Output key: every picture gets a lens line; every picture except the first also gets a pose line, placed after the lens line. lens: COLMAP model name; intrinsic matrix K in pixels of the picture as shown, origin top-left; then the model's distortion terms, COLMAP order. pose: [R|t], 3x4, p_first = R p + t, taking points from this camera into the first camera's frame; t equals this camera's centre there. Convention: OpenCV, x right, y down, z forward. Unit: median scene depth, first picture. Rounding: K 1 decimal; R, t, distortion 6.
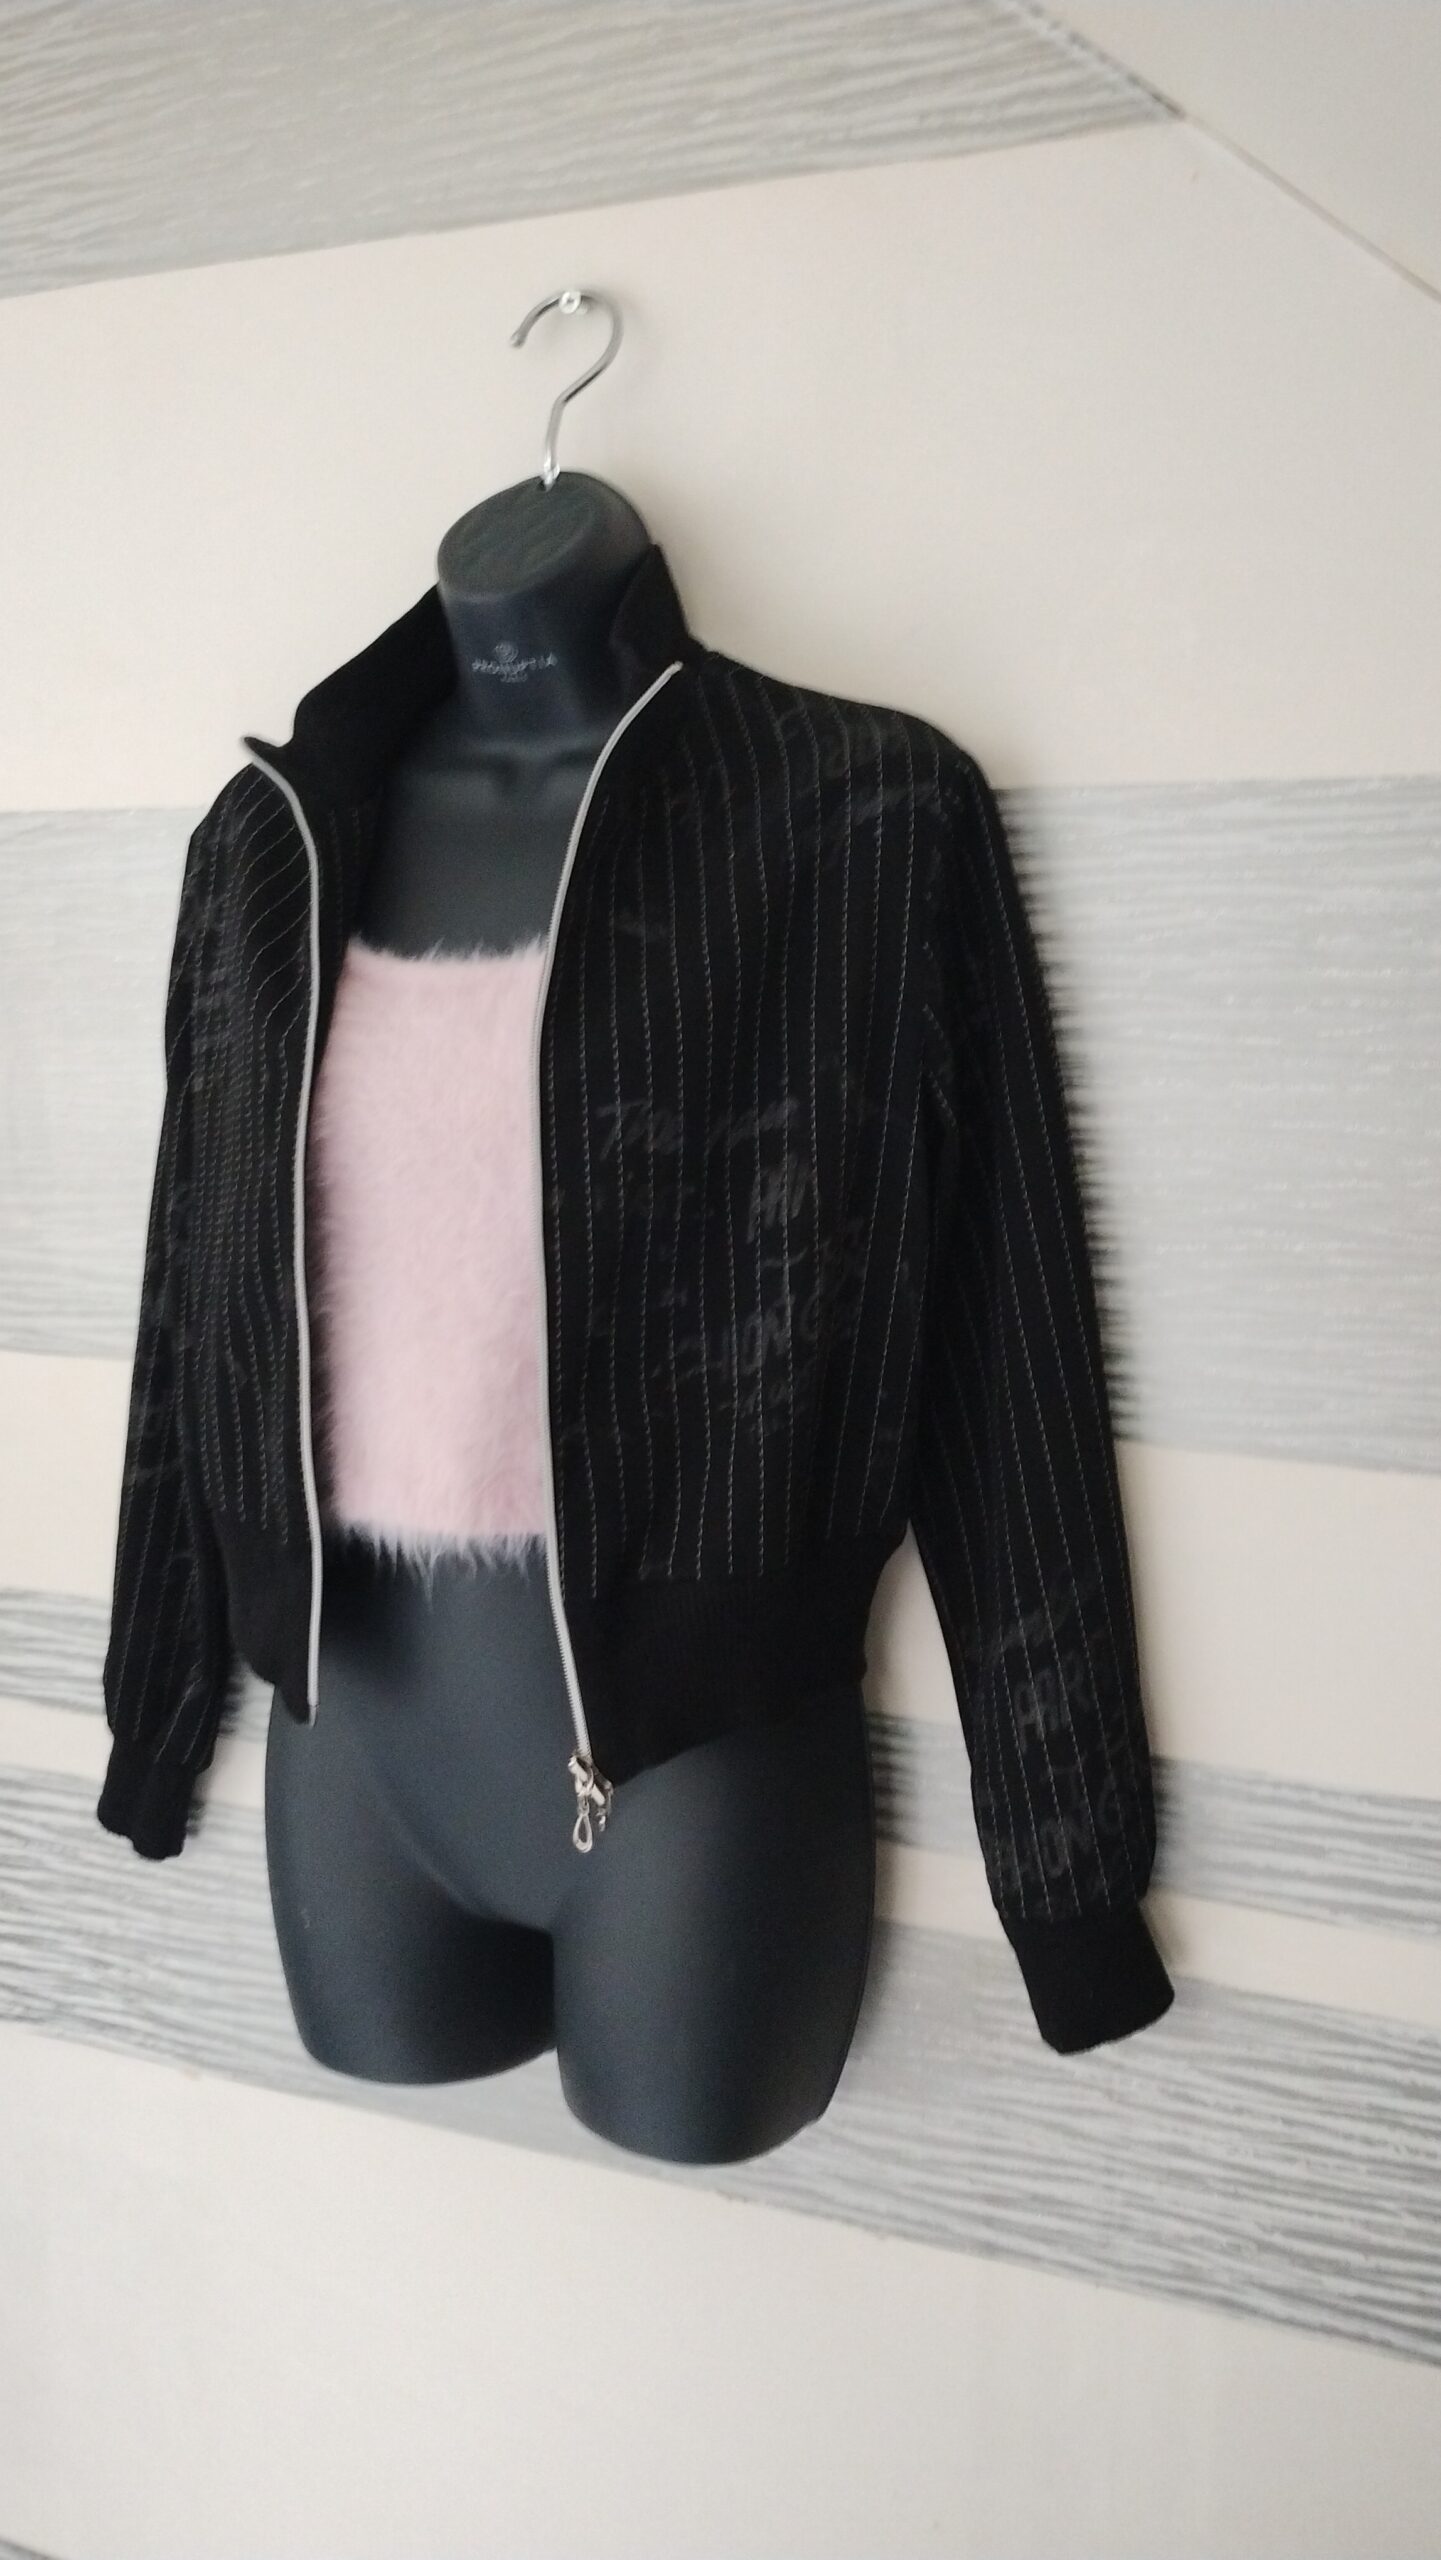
lens RADIAL K [[2293.2, 0, 720.5], [0, 2293.2, 1280.0], [0, 0, 1]] dist [0.087834, -0.003647]
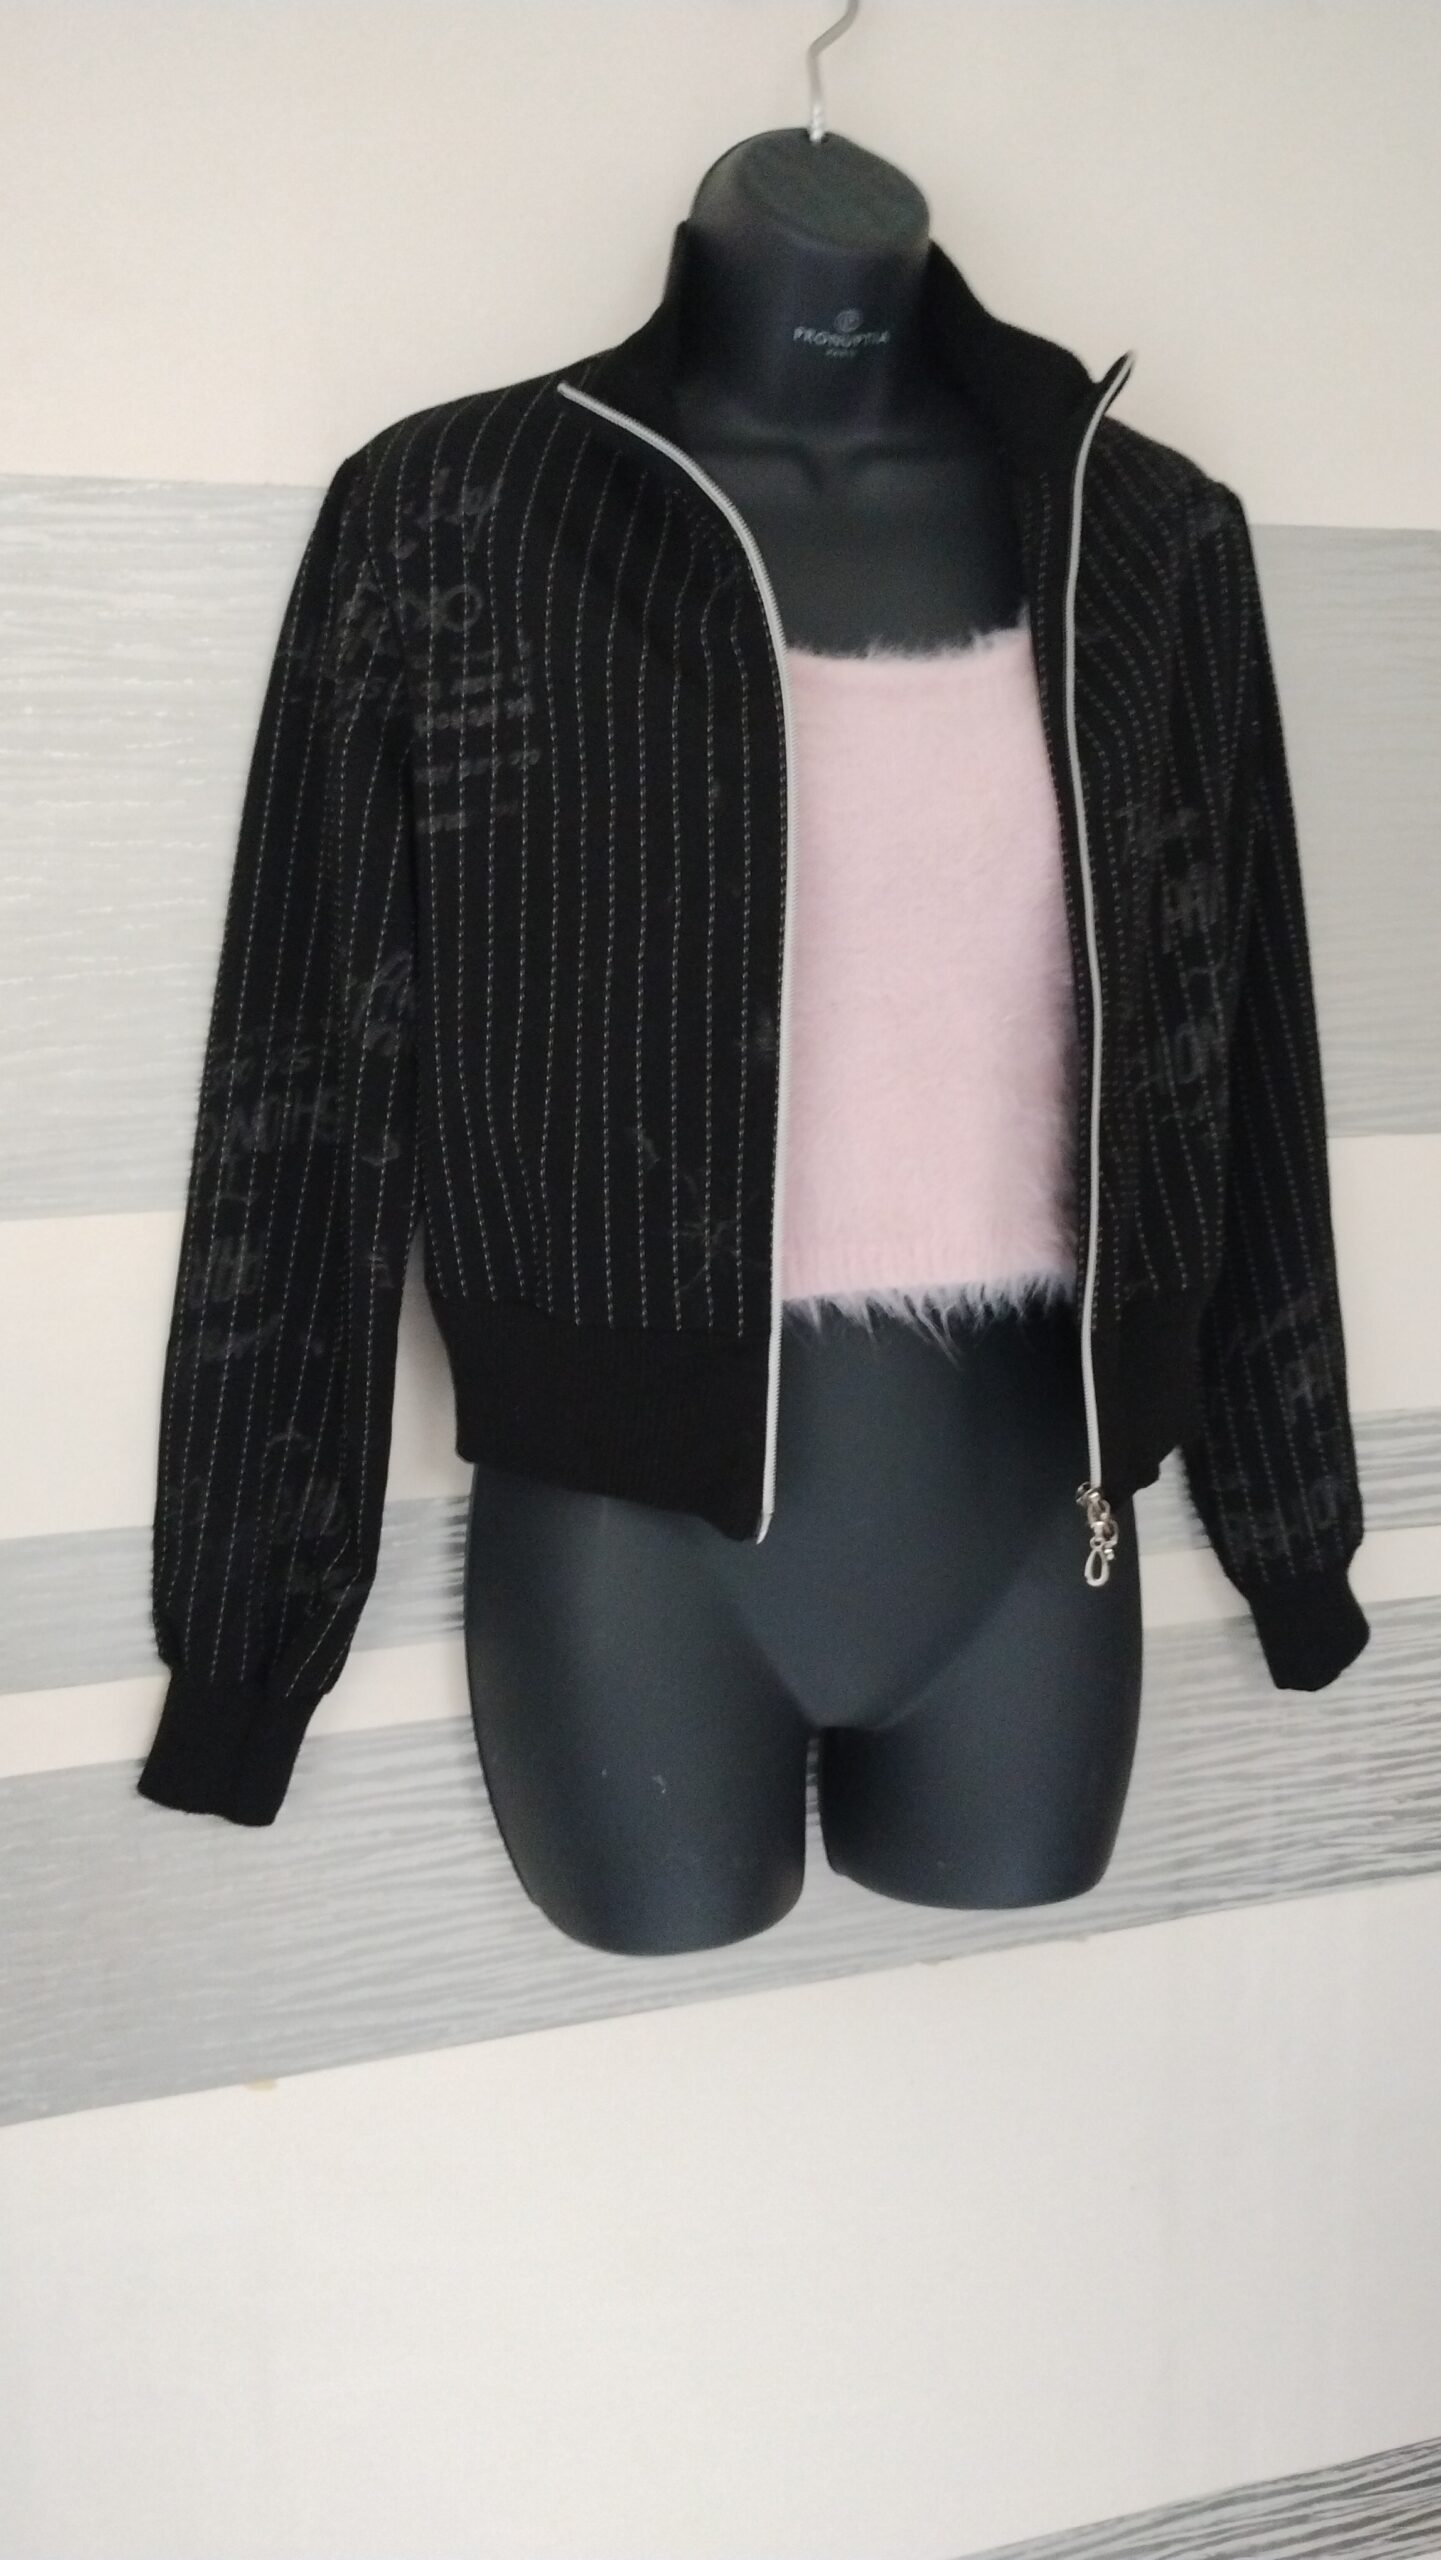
lens RADIAL K [[2293.2, 0, 720.5], [0, 2293.2, 1280.0], [0, 0, 1]] dist [0.087834, -0.003647]
pose [[0.743621, -0.124853, 0.656841, -0.757024], [0.110370, 0.991855, 0.063581, 0.036744], [-0.659429, 0.025215, 0.751344, 0.347853]]
